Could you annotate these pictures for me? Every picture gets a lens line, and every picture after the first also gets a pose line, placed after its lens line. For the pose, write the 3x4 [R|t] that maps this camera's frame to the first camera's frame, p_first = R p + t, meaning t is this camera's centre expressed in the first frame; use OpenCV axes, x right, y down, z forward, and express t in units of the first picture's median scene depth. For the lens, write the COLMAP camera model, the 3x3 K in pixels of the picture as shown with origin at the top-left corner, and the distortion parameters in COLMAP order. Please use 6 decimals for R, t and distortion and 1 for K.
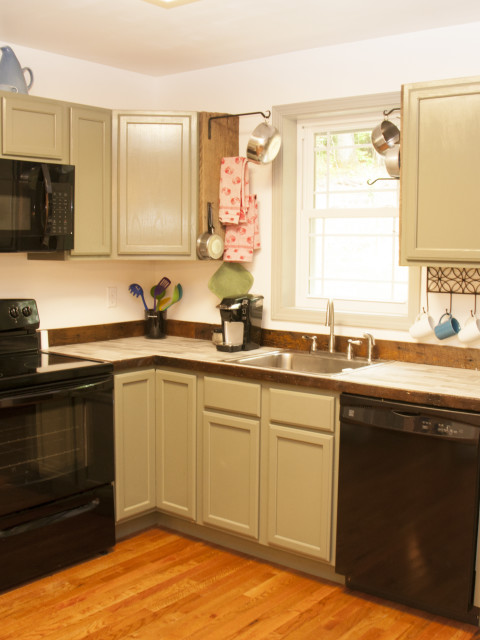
lens RADIAL K [[756.1, 0, 240.0], [0, 756.1, 320.0], [0, 0, 1]] dist [-0.132261, 0.032530]
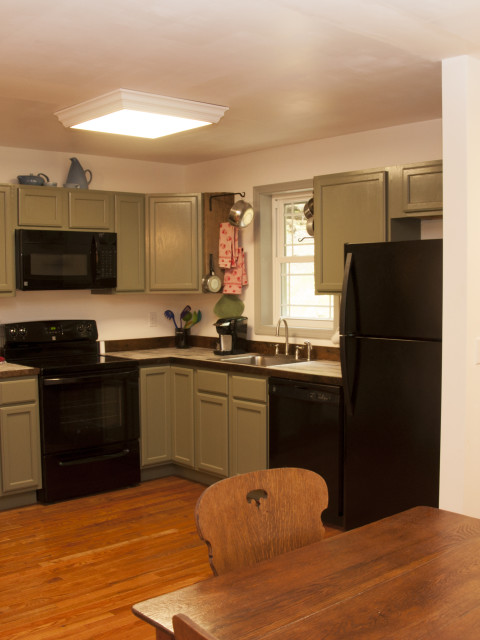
lens RADIAL K [[756.1, 0, 240.0], [0, 756.1, 320.0], [0, 0, 1]] dist [-0.132261, 0.032530]
pose [[0.984491, -0.007044, -0.175295, 0.278357], [-0.000930, 0.998970, -0.045366, 0.040175], [0.175434, 0.044825, 0.983470, -0.441610]]
